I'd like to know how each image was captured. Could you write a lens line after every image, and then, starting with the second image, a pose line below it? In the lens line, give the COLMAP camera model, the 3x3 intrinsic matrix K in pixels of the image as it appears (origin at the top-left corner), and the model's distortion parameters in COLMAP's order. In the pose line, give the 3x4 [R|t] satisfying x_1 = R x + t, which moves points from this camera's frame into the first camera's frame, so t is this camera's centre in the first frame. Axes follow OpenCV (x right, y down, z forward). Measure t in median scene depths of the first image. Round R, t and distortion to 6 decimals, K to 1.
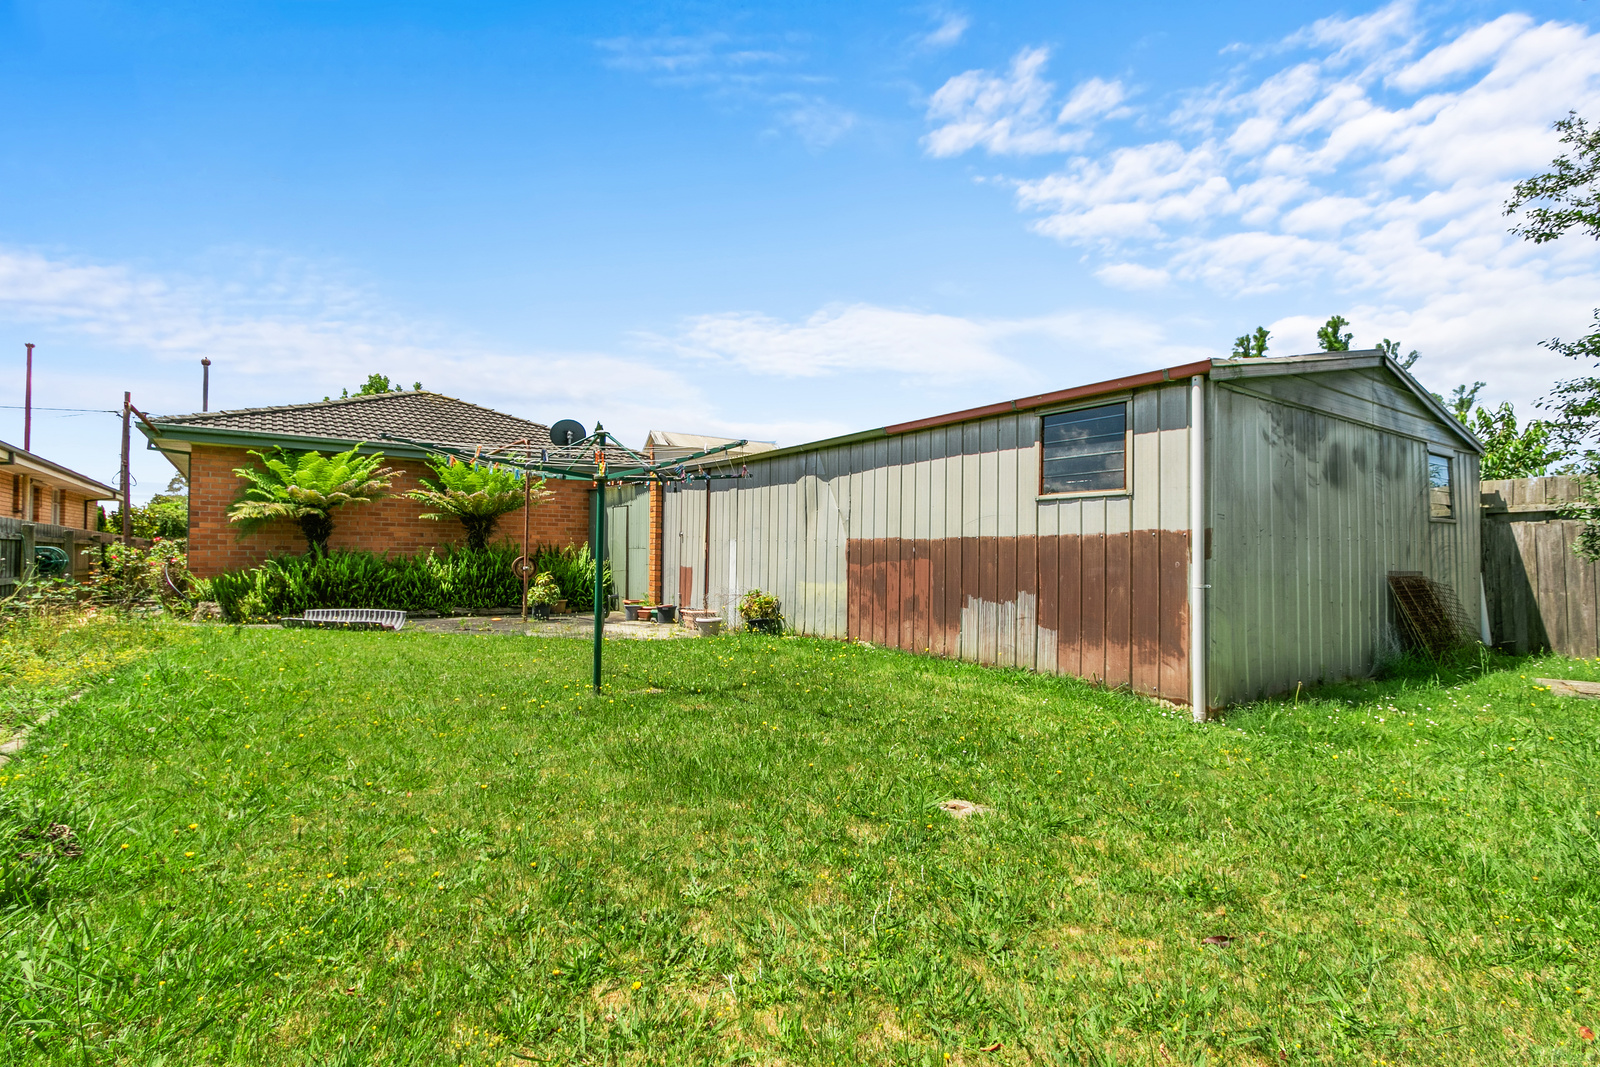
lens RADIAL K [[722.6, 0, 784.6], [0, 722.6, 541.3], [0, 0, 1]] dist [0.009538, -0.006515]
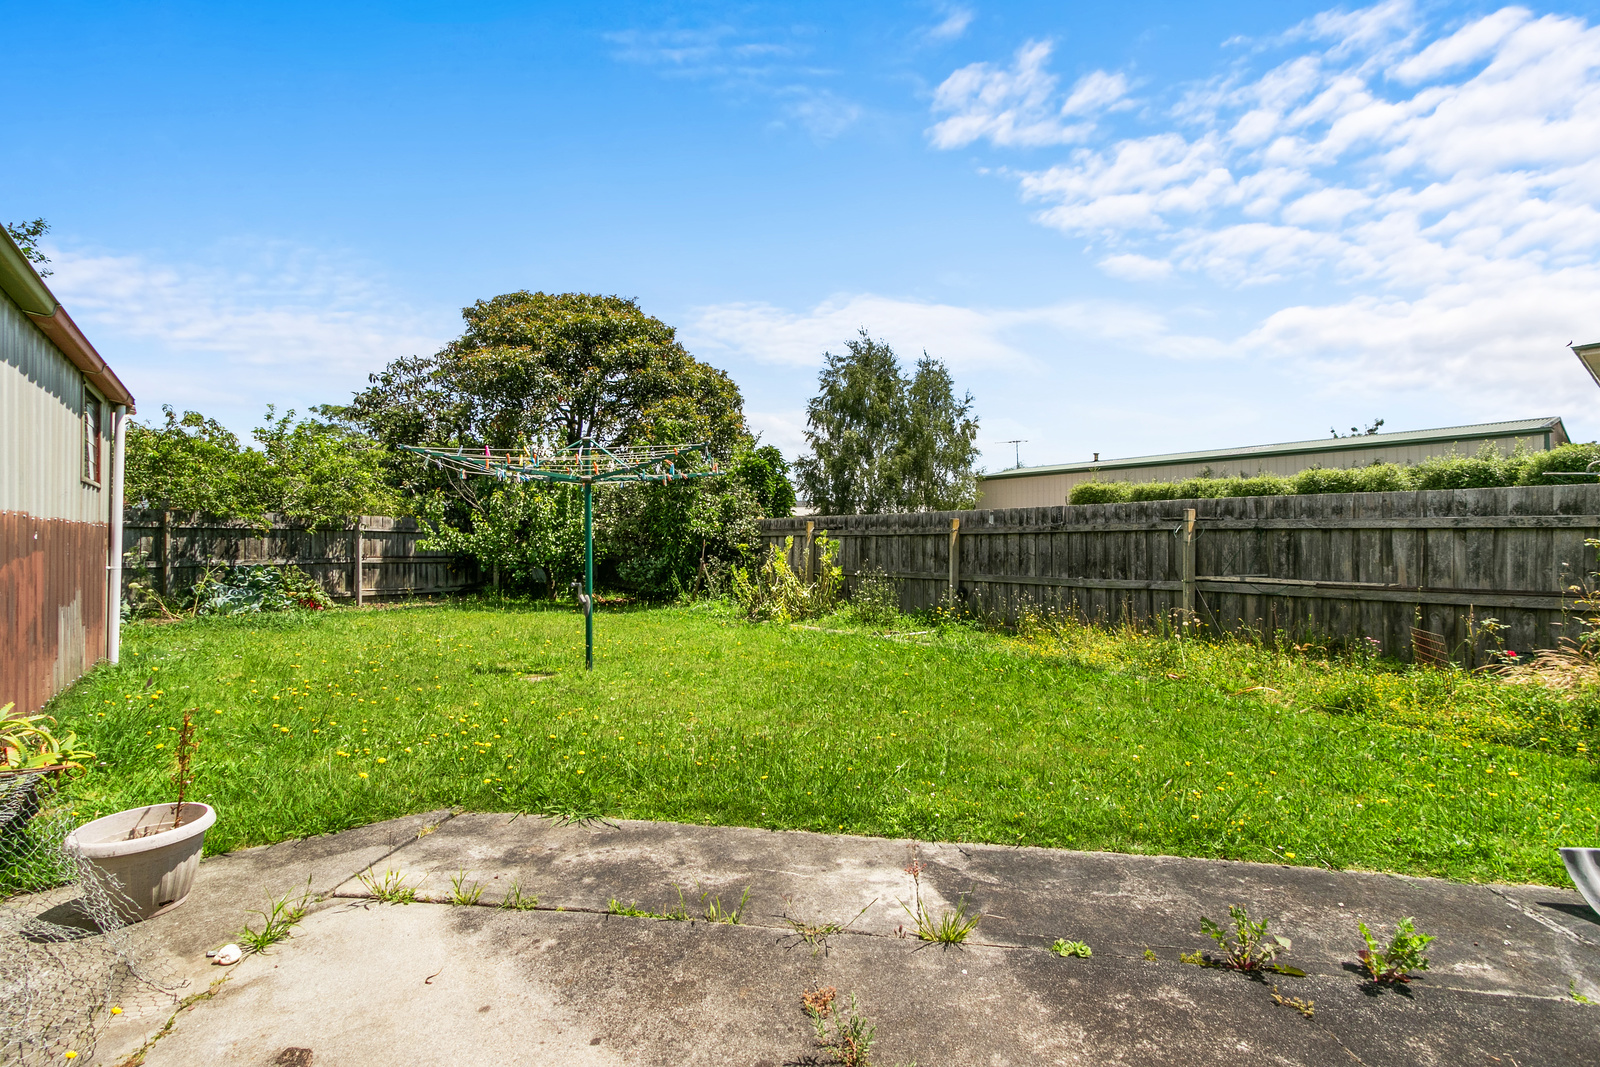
lens RADIAL K [[722.6, 0, 784.6], [0, 722.6, 541.3], [0, 0, 1]] dist [0.009538, -0.006515]
pose [[-0.999305, -0.009136, -0.036126, -0.252683], [-0.008273, 0.999678, -0.023976, 0.016069], [0.036334, -0.023660, -0.999060, 1.030739]]
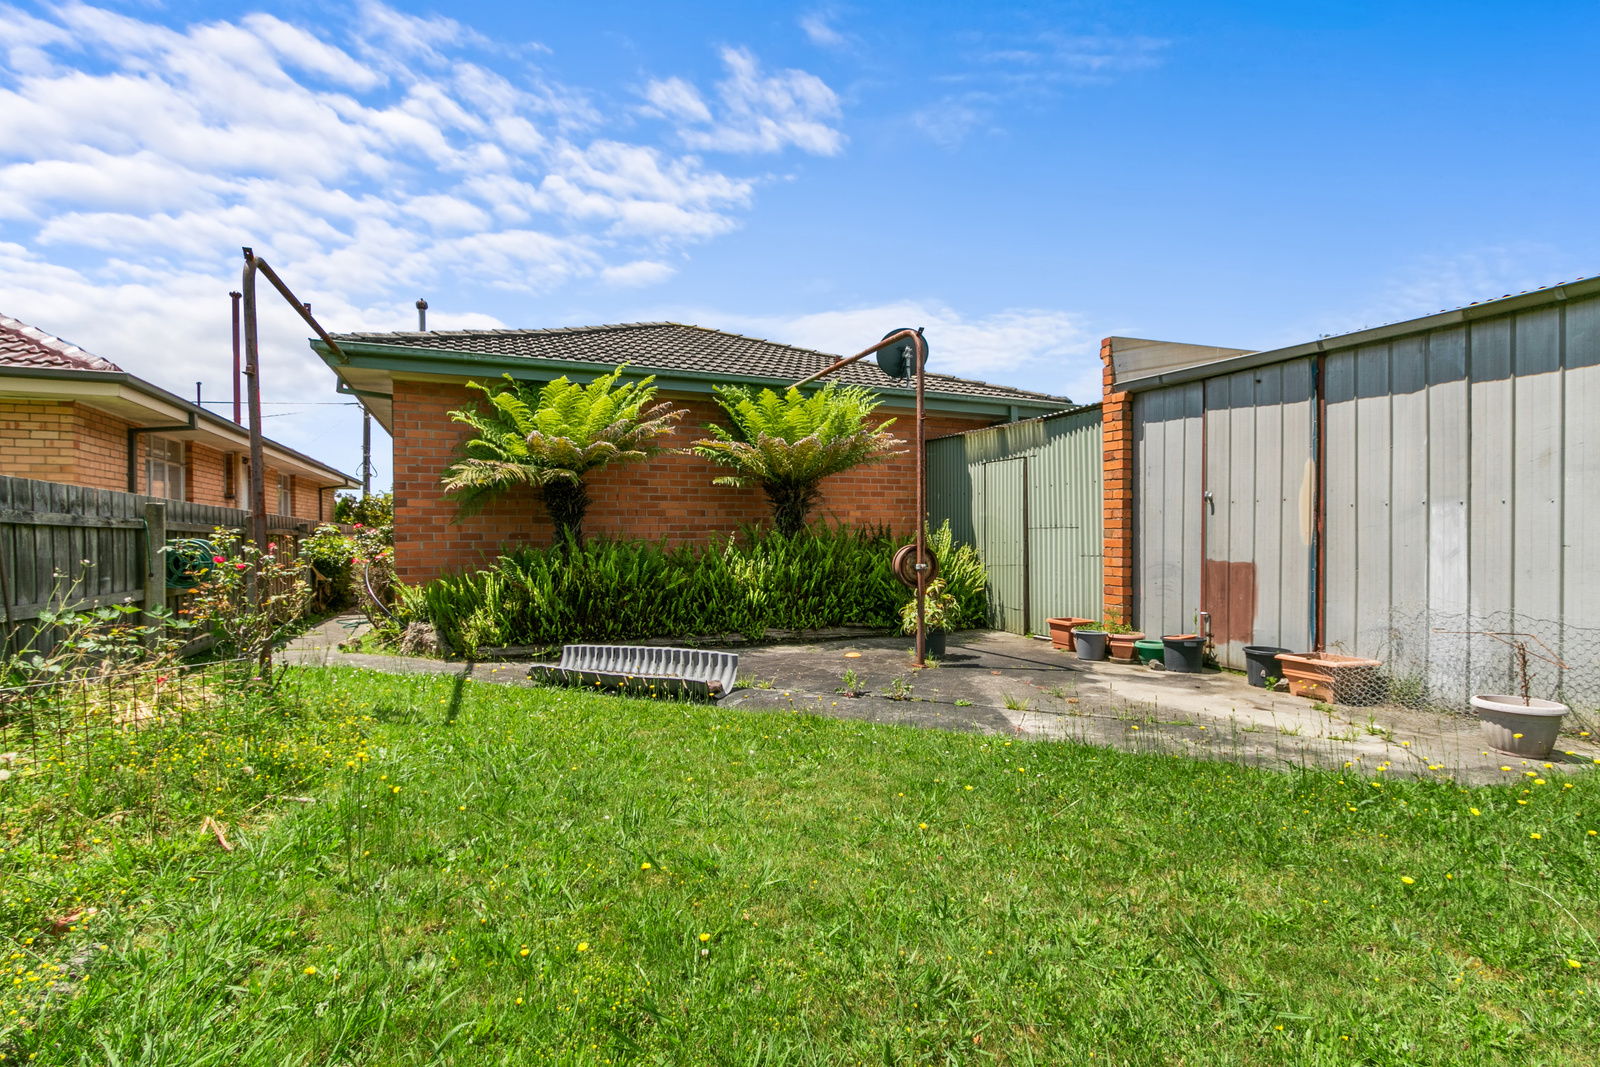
lens RADIAL K [[725.5, 0, 779.8], [0, 725.5, 545.0], [0, 0, 1]] dist [0.001517, 0.000003]
pose [[0.970838, -0.011981, -0.239437, -0.326892], [0.018830, 0.999476, 0.026336, 0.004479], [0.238996, -0.030076, 0.970555, 0.447237]]
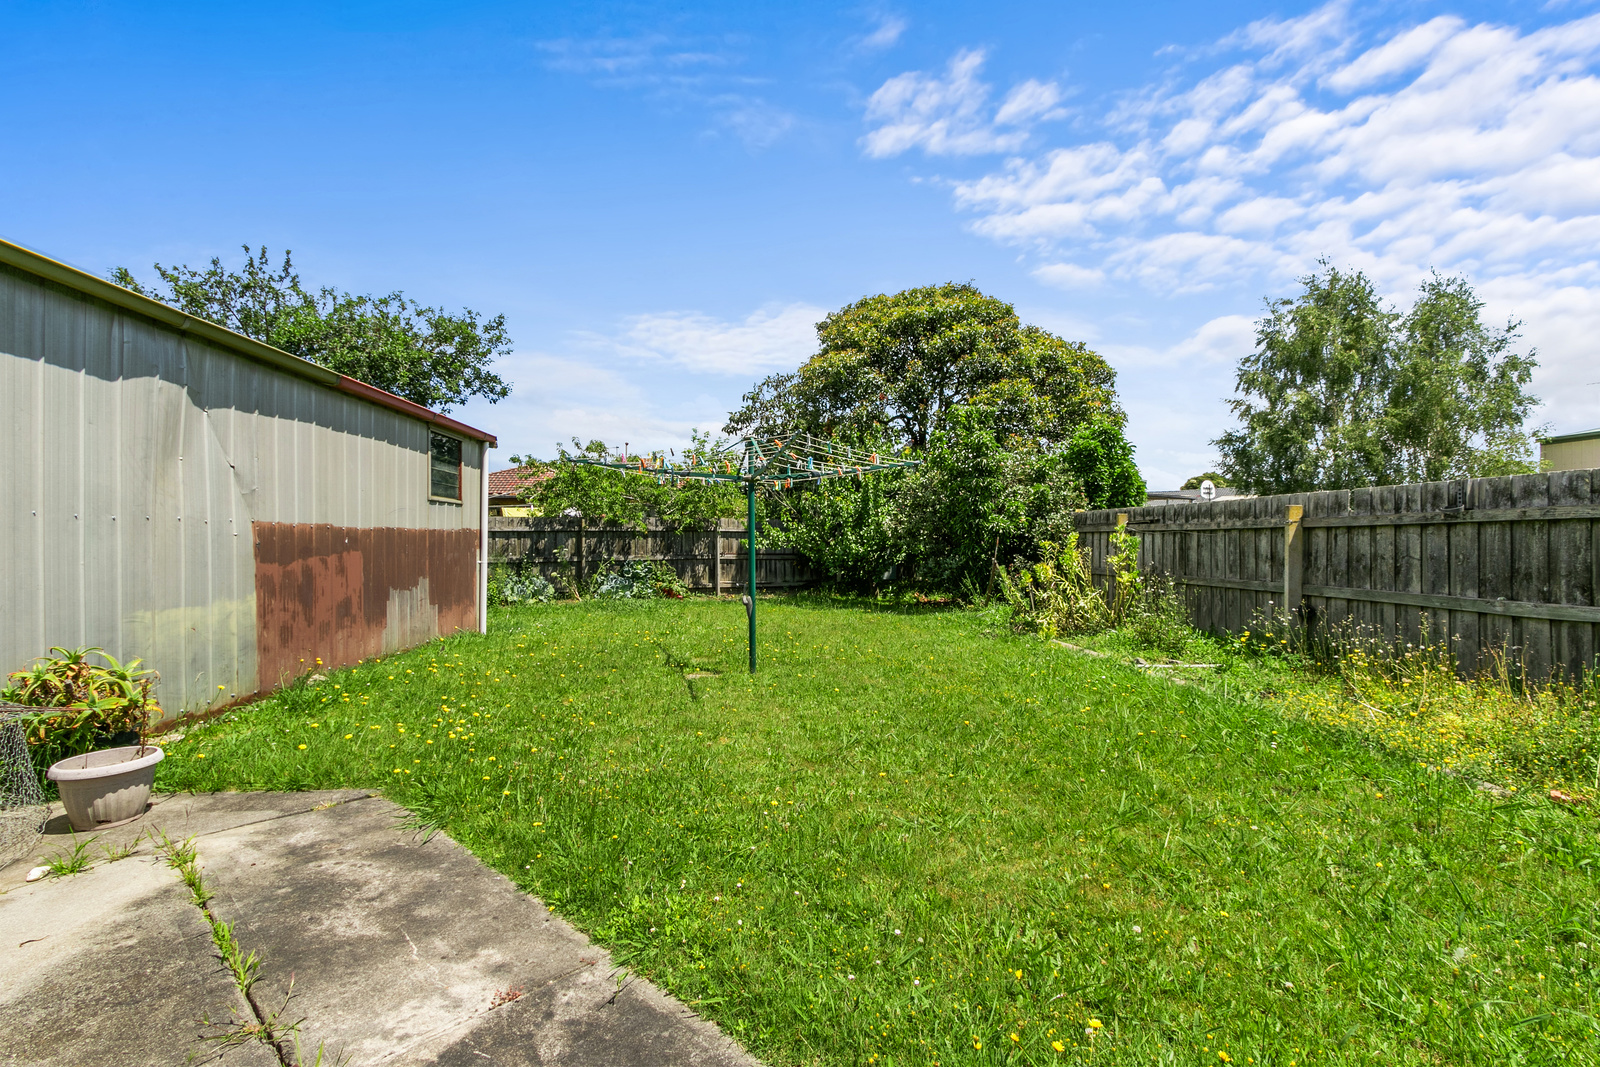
lens RADIAL K [[722.6, 0, 784.6], [0, 722.6, 541.3], [0, 0, 1]] dist [0.009538, -0.006515]
pose [[-0.843361, -0.005174, 0.537322, -0.432009], [-0.013618, 0.999838, -0.011747, 0.009962], [-0.537174, -0.017224, -0.843296, 0.919961]]
